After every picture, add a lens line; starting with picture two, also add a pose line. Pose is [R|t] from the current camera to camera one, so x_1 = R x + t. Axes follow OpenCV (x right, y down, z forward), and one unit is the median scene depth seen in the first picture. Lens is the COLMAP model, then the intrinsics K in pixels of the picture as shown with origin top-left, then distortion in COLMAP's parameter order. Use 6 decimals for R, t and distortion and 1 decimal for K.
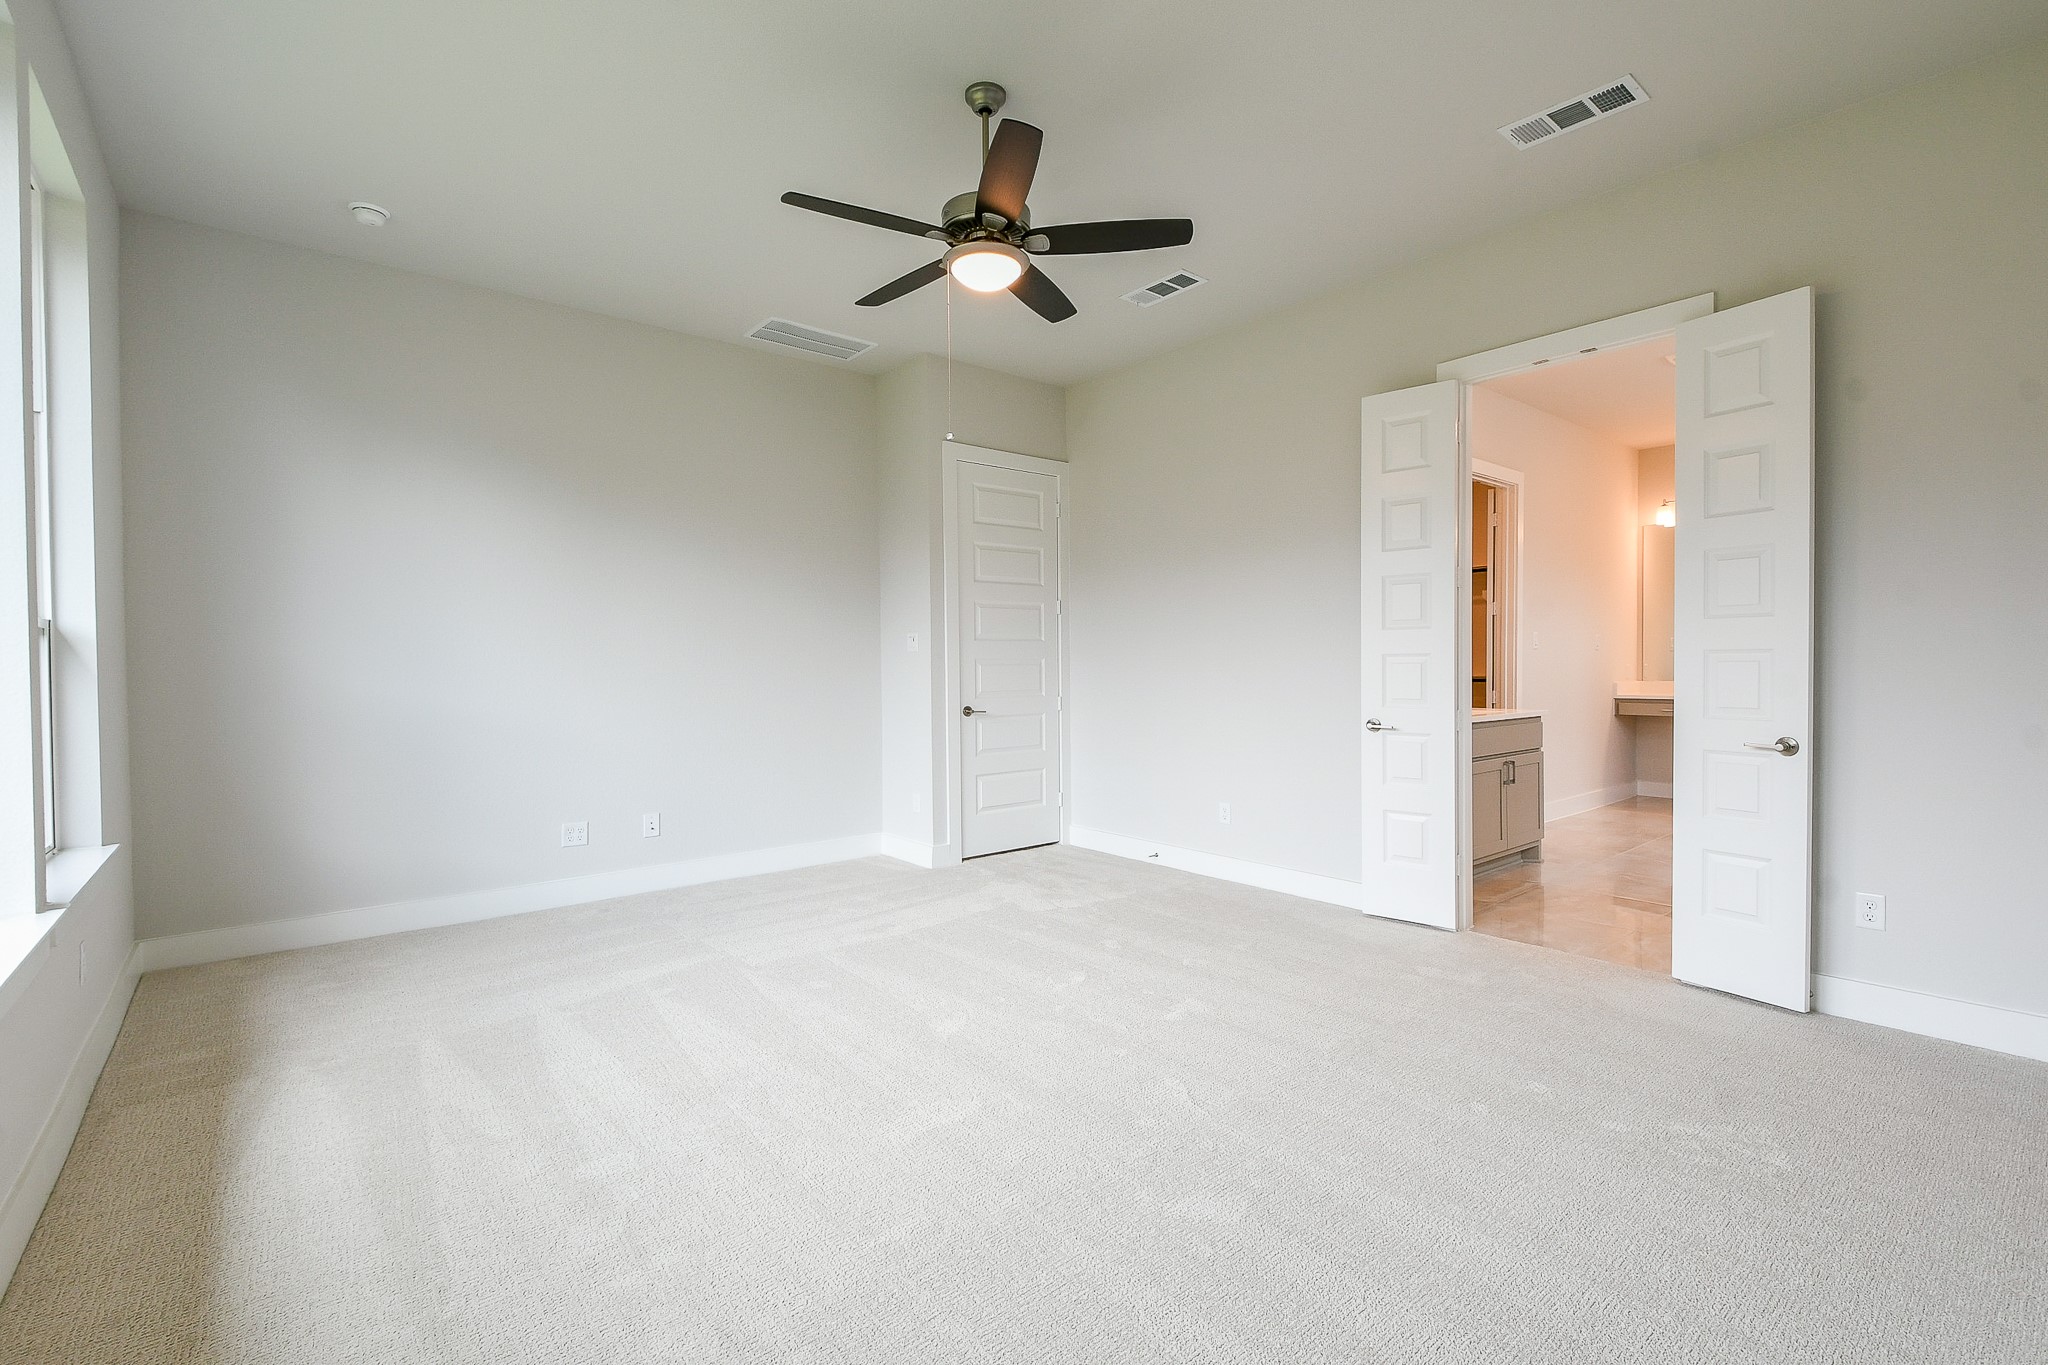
lens RADIAL K [[895.3, 0, 1015.5], [0, 895.3, 675.1], [0, 0, 1]] dist [0.000881, 0.000089]
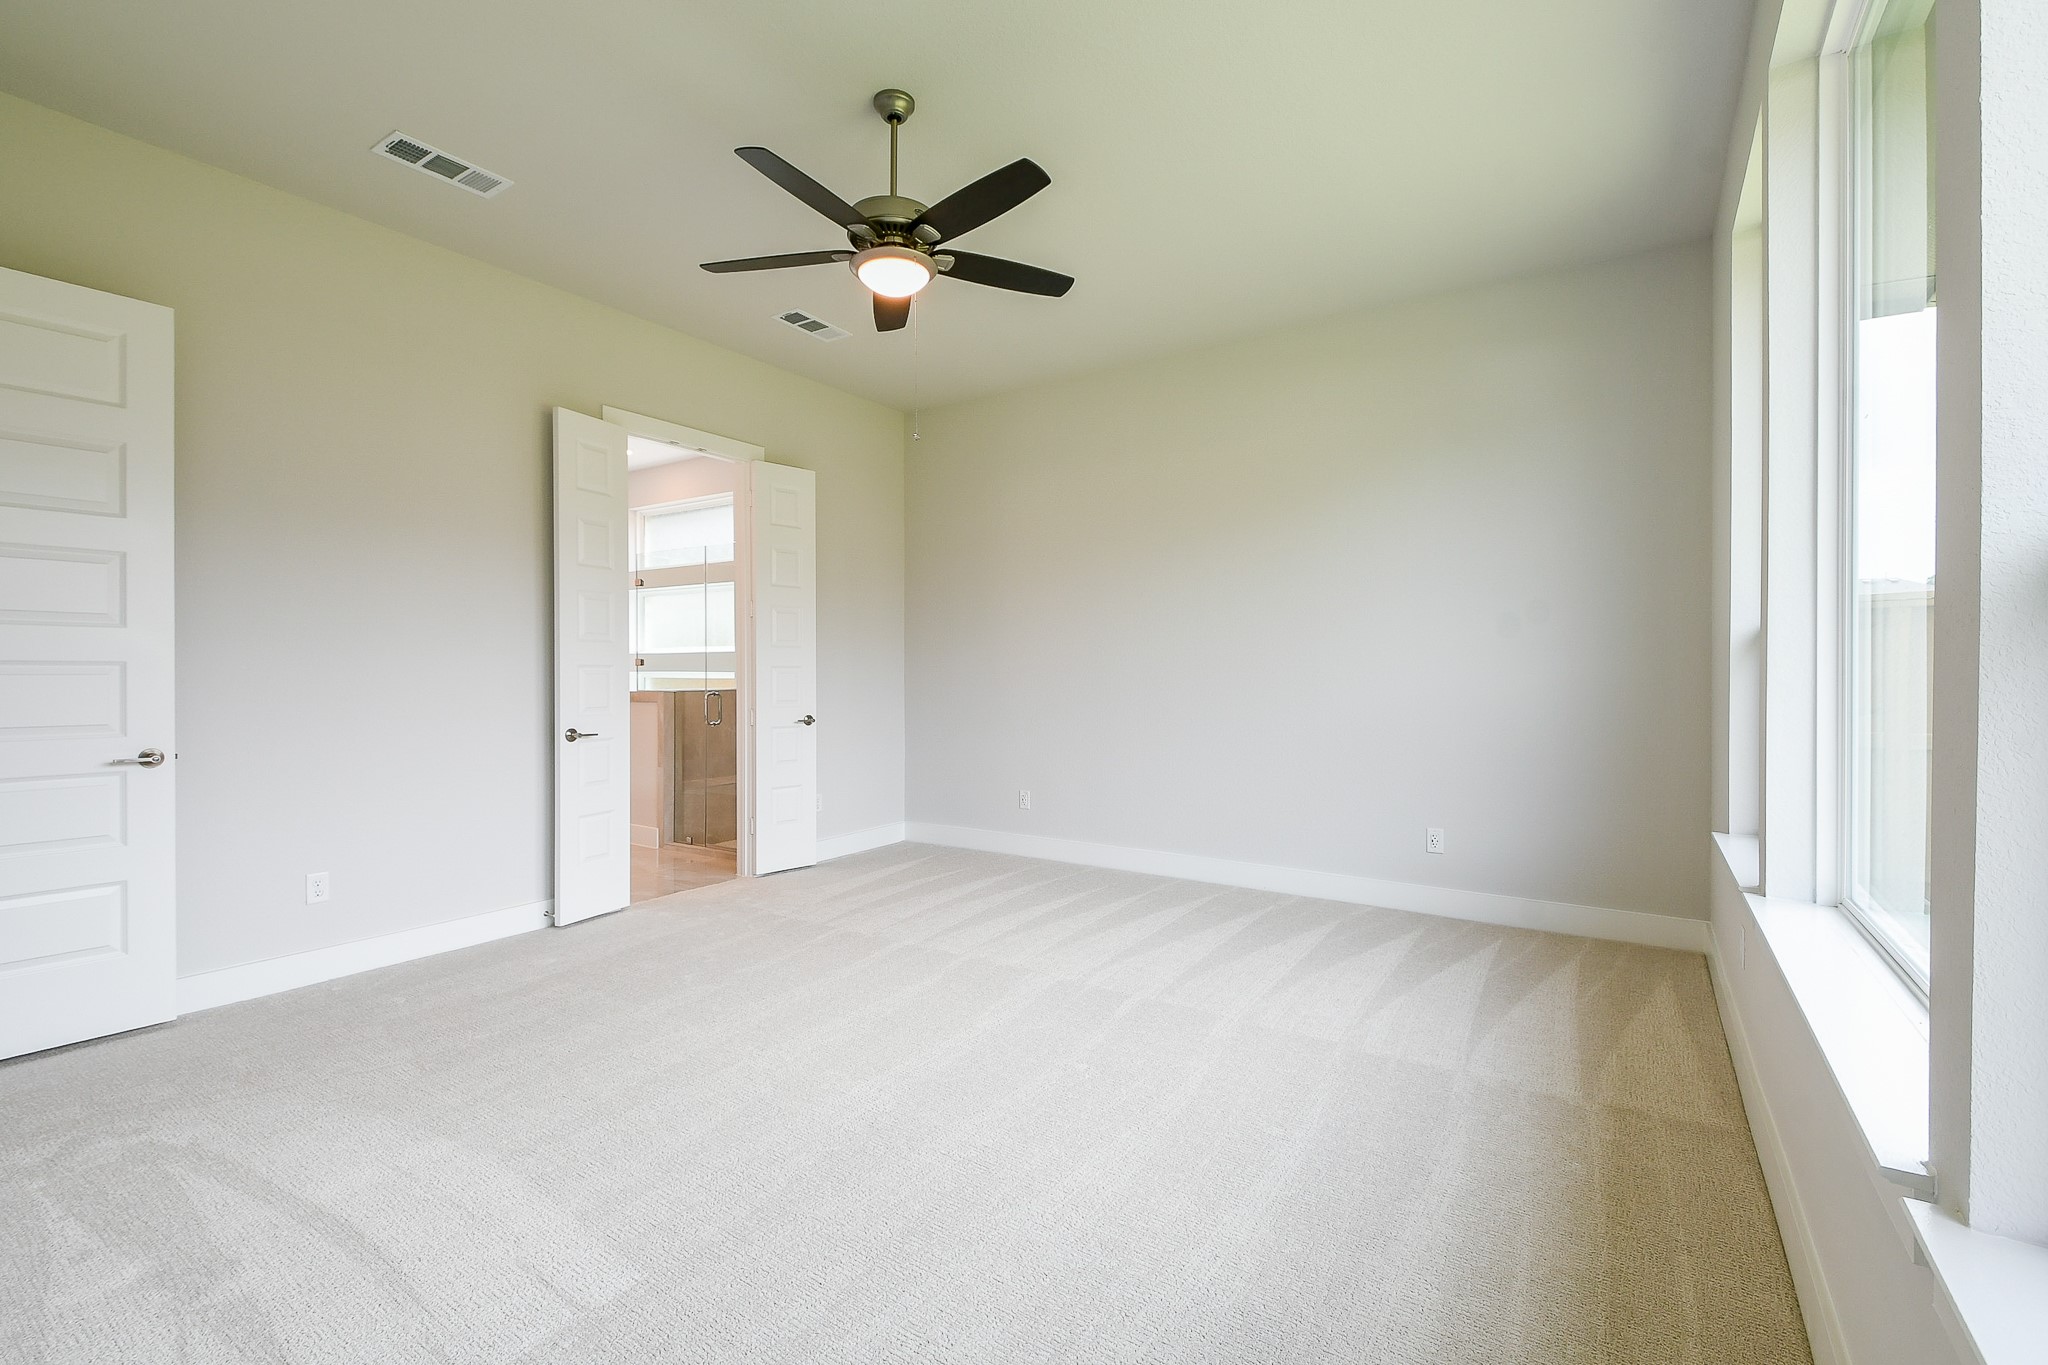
lens RADIAL K [[895.3, 0, 1015.5], [0, 895.3, 675.1], [0, 0, 1]] dist [0.000881, 0.000089]
pose [[-0.303211, -0.001583, 0.952922, -0.667033], [0.014293, 0.999879, 0.006209, -0.009861], [-0.952816, 0.015503, -0.303151, 0.766843]]
